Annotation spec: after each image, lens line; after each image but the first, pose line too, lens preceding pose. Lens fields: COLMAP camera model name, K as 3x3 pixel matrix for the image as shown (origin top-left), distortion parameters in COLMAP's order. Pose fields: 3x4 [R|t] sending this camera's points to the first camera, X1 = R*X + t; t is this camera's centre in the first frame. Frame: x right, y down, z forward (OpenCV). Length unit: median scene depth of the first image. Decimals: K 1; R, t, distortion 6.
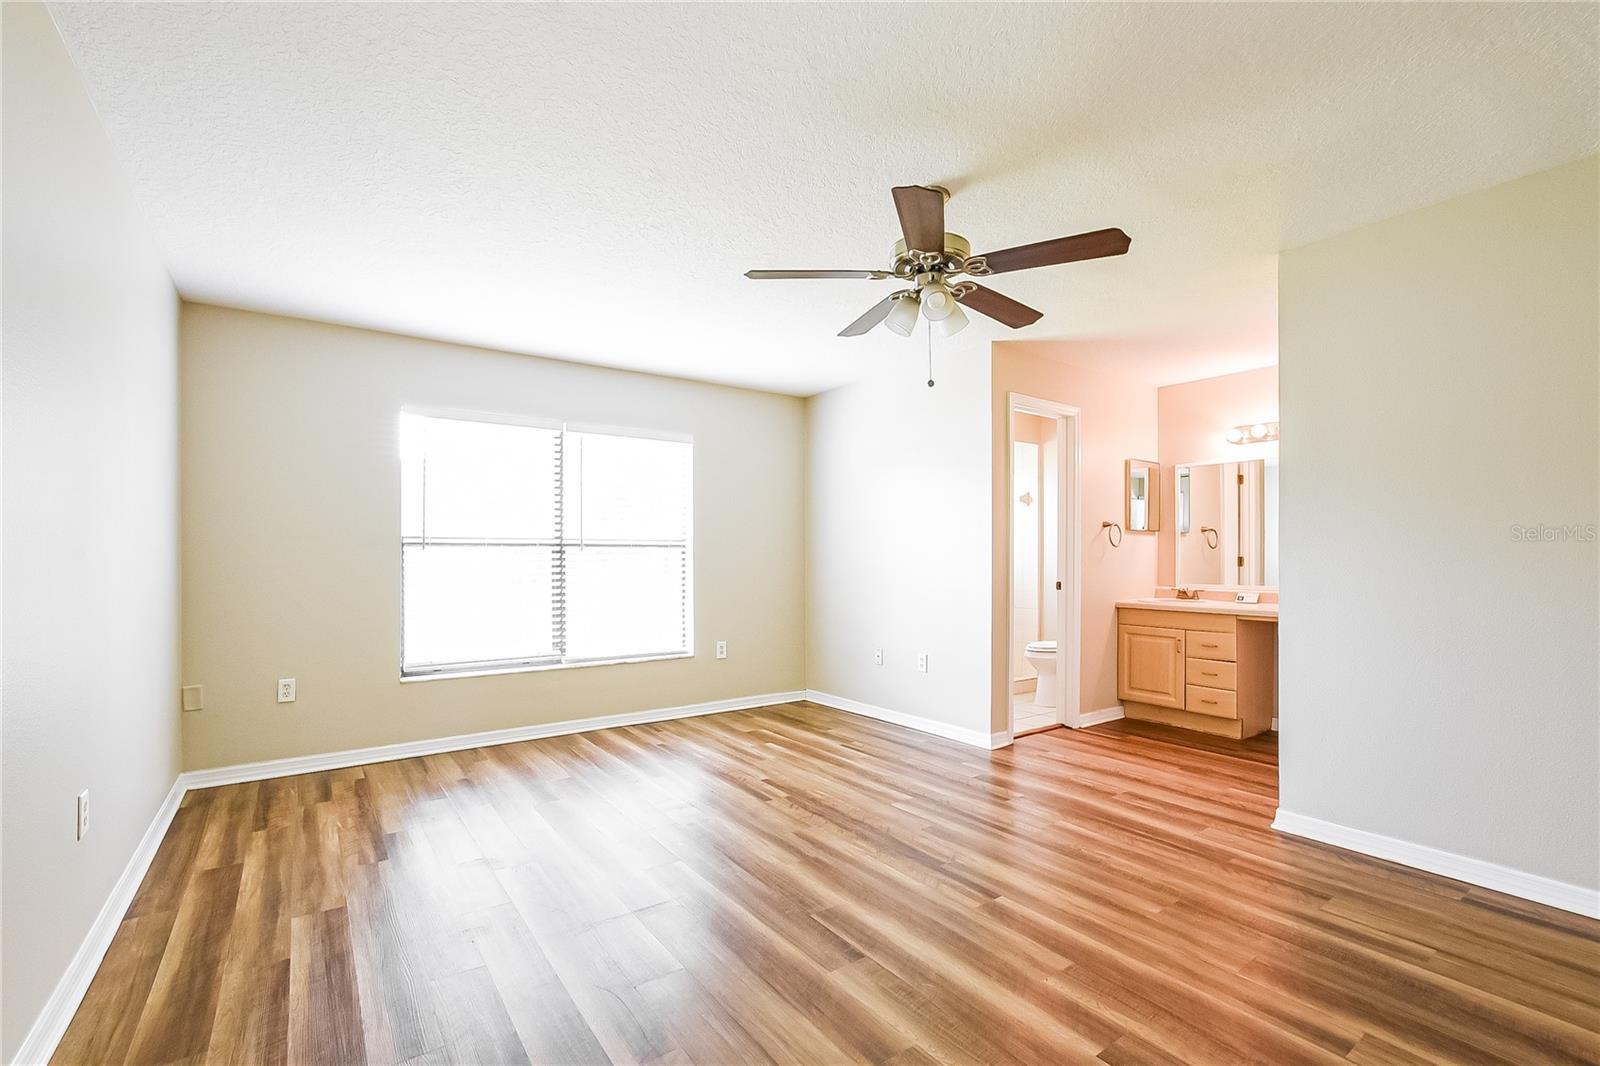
lens RADIAL K [[713.5, 0, 816.6], [0, 713.5, 539.0], [0, 0, 1]] dist [-0.003084, 0.000853]
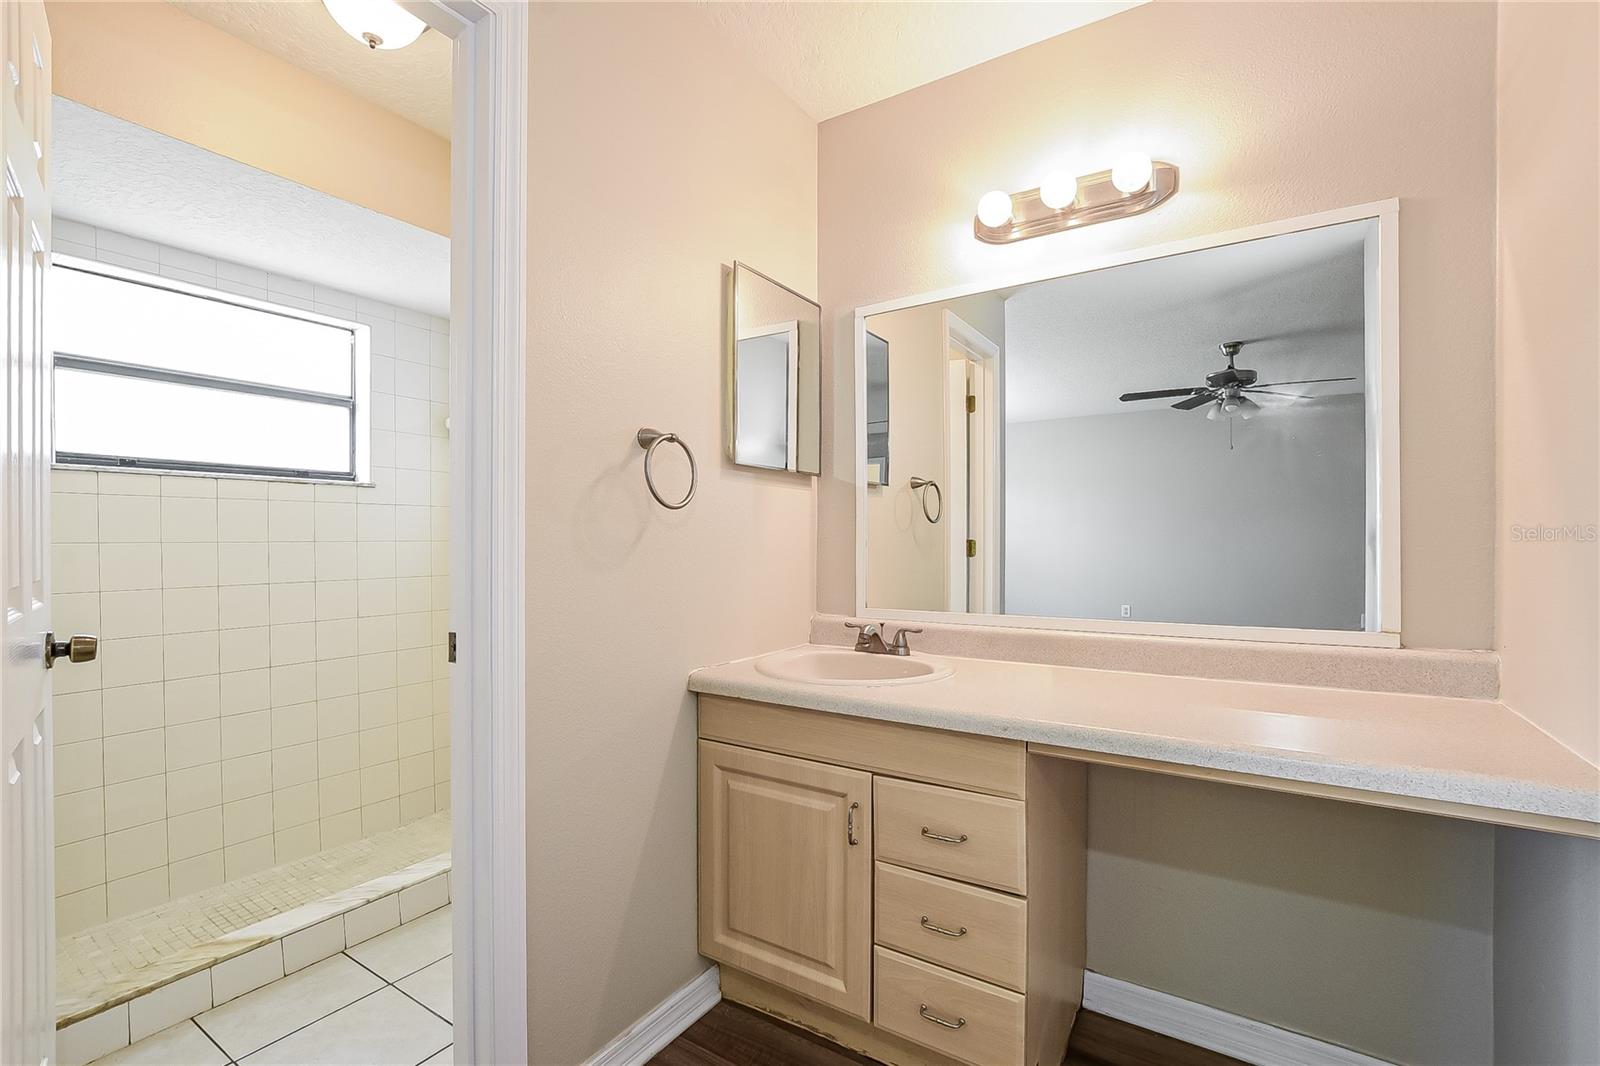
lens RADIAL K [[713.5, 0, 796.2], [0, 713.5, 534.6], [0, 0, 1]] dist [-0.003084, 0.000853]
pose [[0.940167, -0.003020, 0.340700, 0.351849], [-0.002051, 0.999892, 0.014522, 0.016719], [-0.340708, -0.014352, 0.940060, 0.666978]]
